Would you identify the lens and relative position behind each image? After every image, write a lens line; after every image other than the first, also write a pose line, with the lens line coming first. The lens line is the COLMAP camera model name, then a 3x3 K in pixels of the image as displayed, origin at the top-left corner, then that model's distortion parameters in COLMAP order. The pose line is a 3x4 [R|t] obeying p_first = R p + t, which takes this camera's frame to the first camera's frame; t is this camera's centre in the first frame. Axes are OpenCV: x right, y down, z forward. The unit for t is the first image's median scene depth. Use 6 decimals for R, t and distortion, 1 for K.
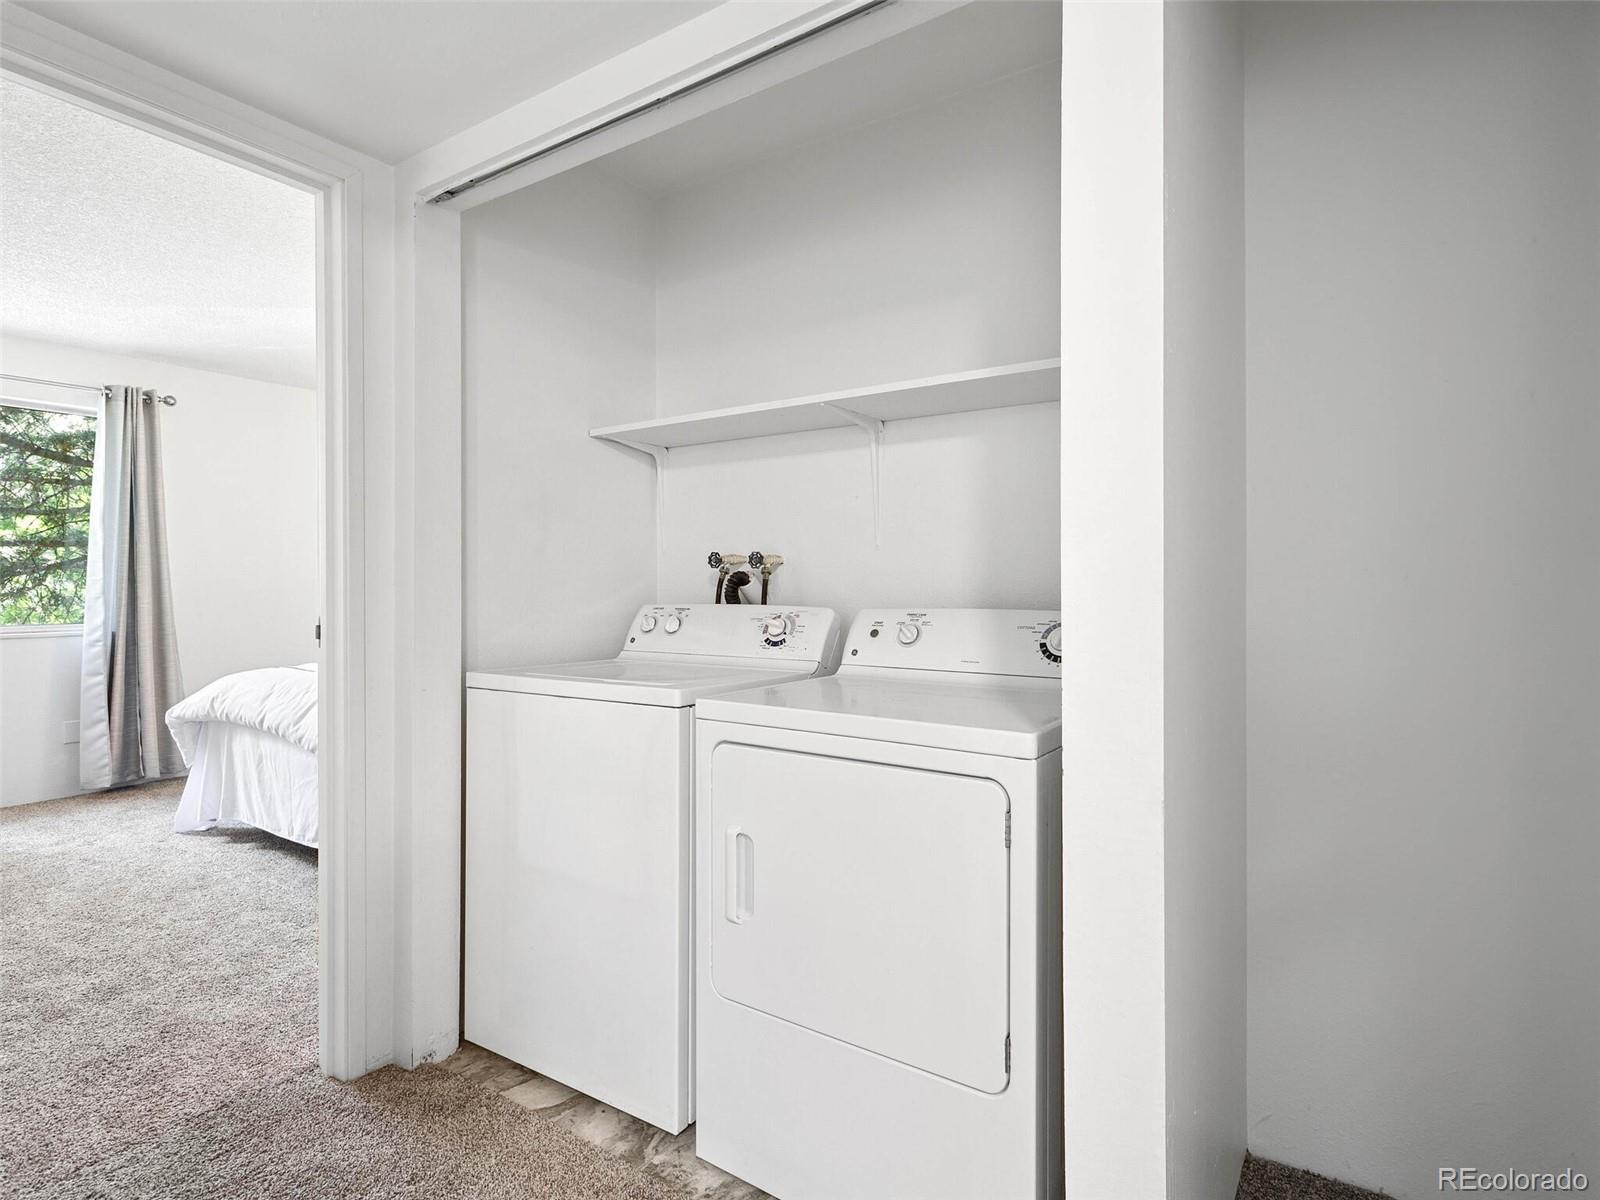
lens RADIAL K [[862.9, 0, 796.1], [0, 862.9, 589.4], [0, 0, 1]] dist [0.000795, 0.003547]
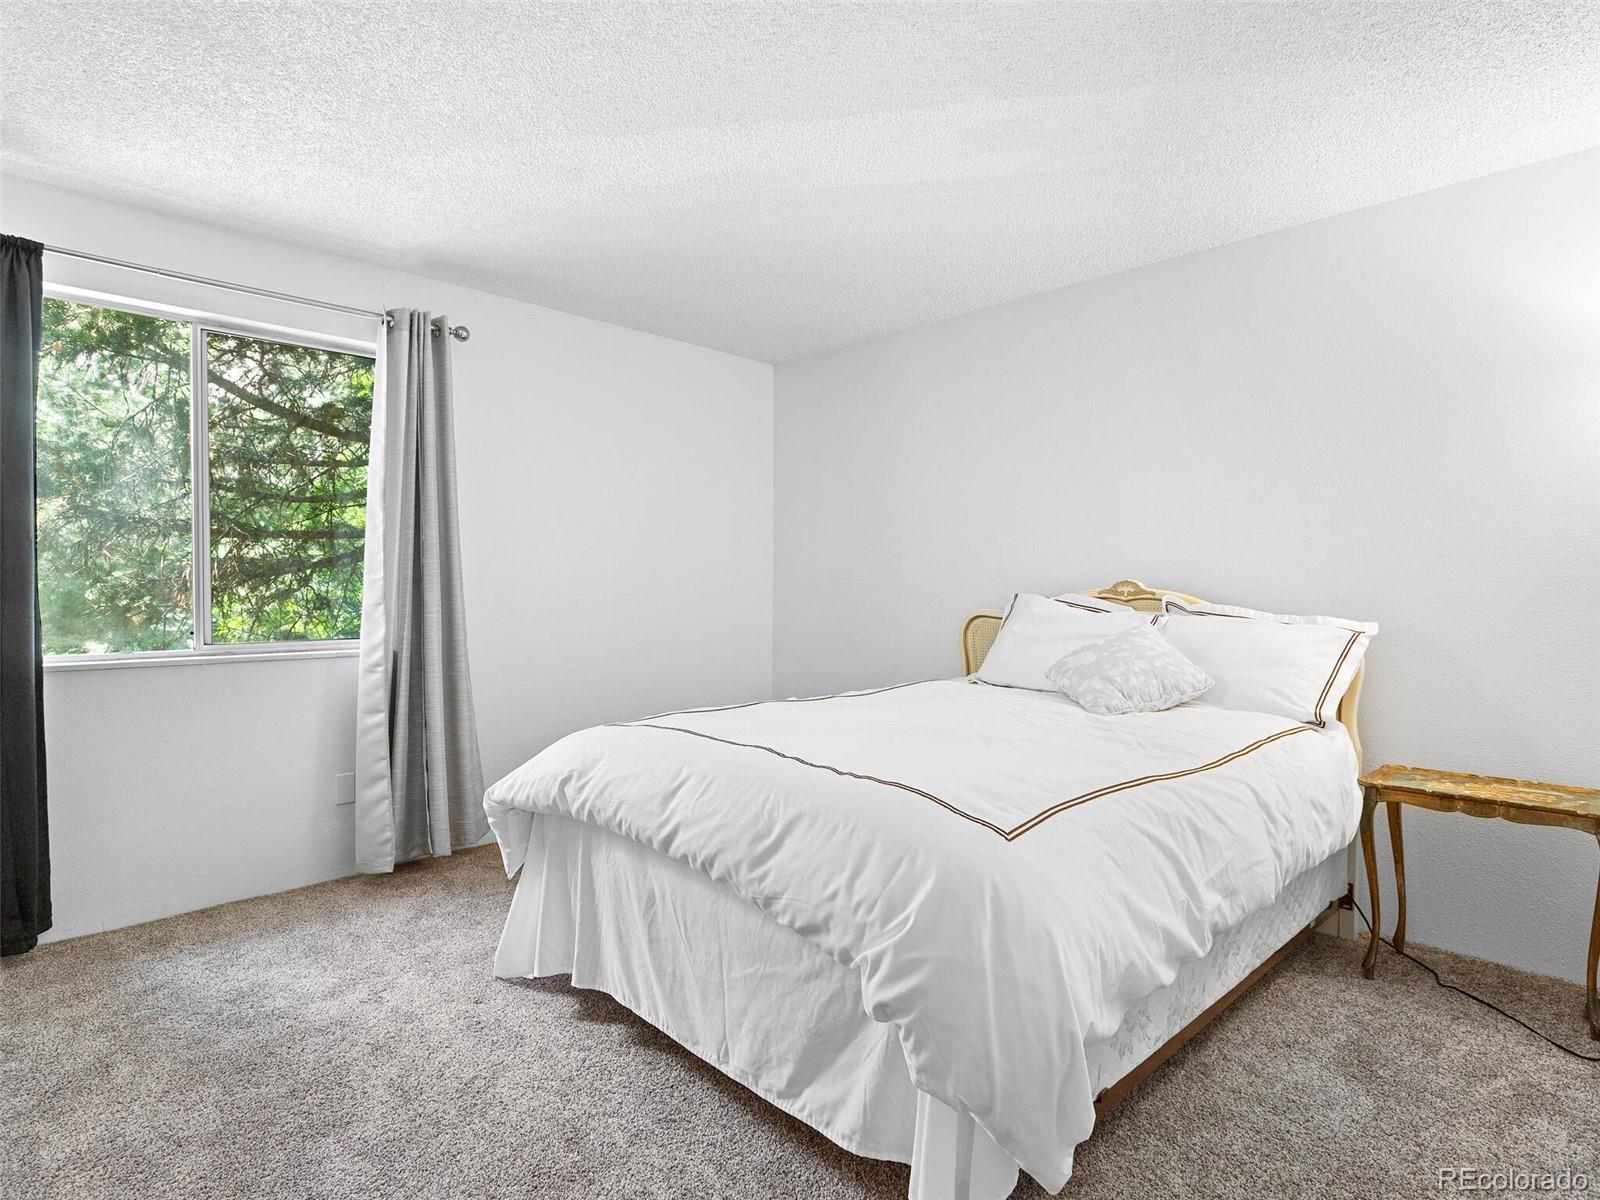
lens RADIAL K [[862.9, 0, 796.1], [0, 862.9, 589.4], [0, 0, 1]] dist [0.000795, 0.003547]
pose [[0.980271, 0.001650, -0.197650, -0.320889], [-0.001933, 0.999997, -0.001240, -0.002490], [0.197648, 0.001598, 0.980272, 0.361419]]
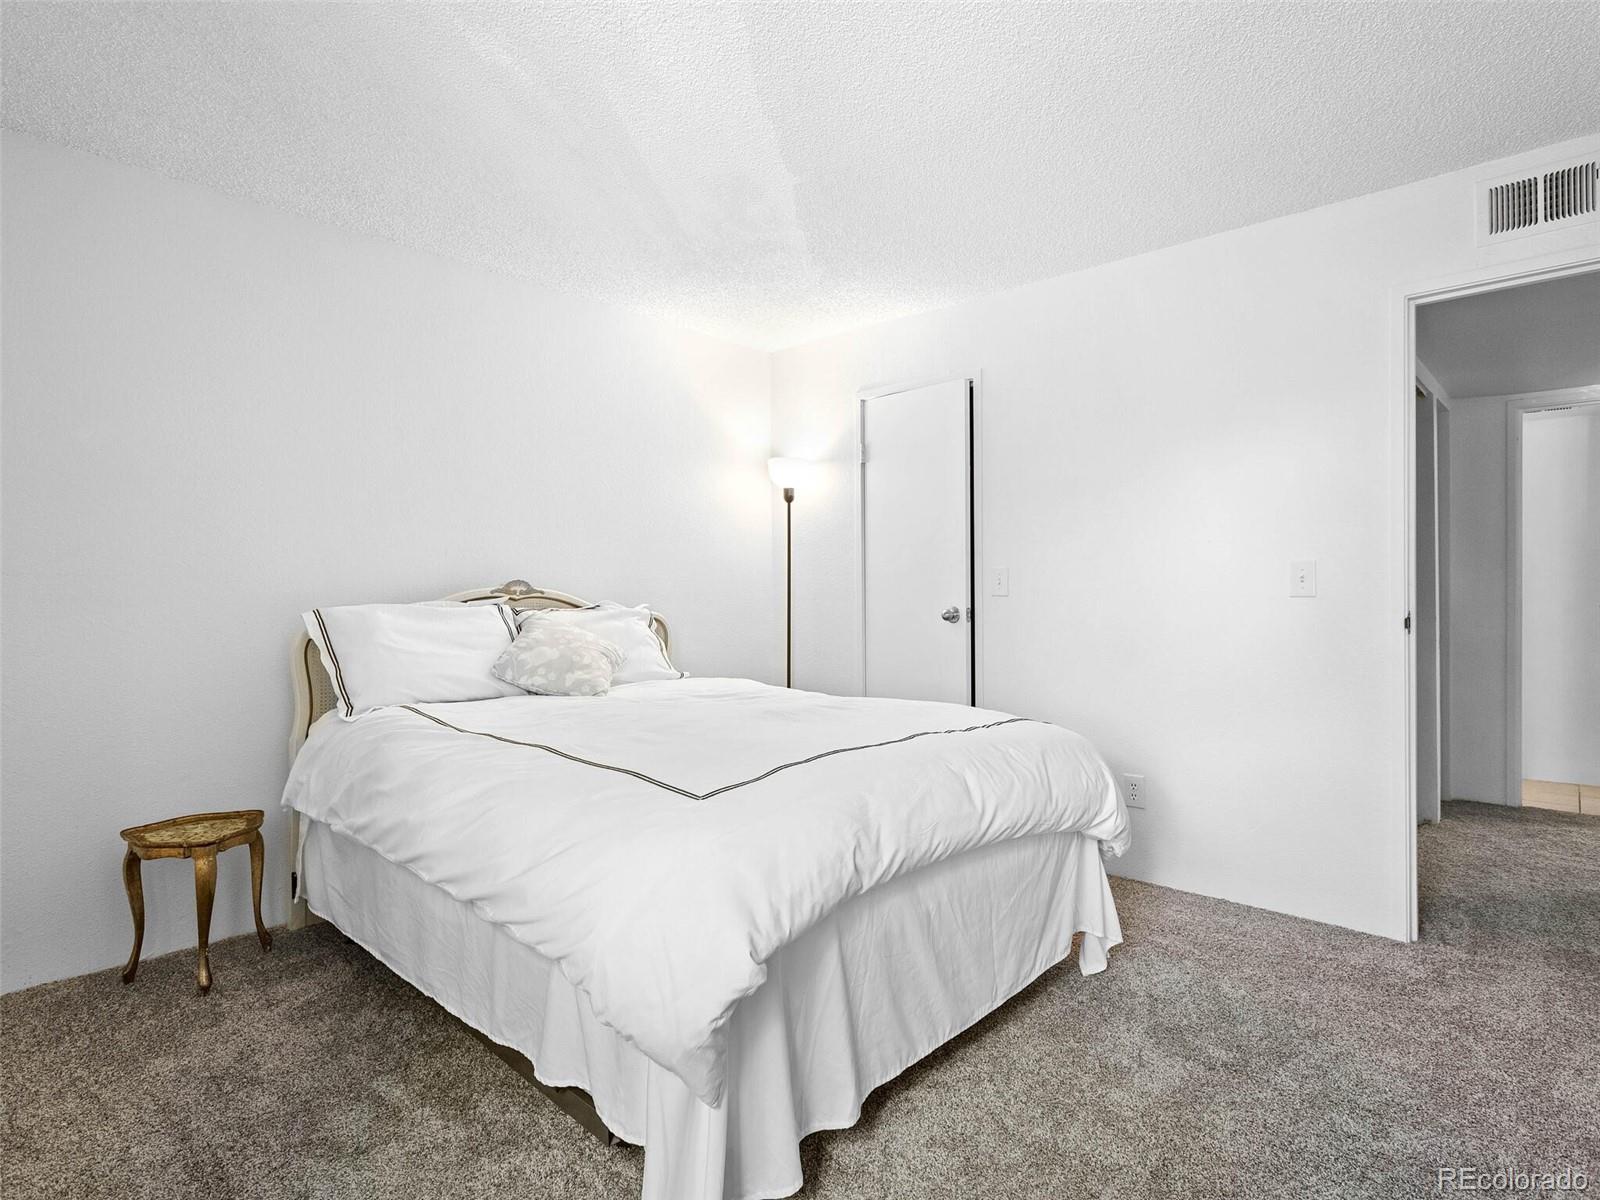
lens RADIAL K [[862.9, 0, 796.1], [0, 862.9, 589.4], [0, 0, 1]] dist [0.000795, 0.003547]
pose [[0.150196, -0.007666, 0.988626, -0.889802], [0.006063, 0.999958, 0.006833, -0.006874], [-0.988638, 0.004968, 0.150237, 0.770868]]
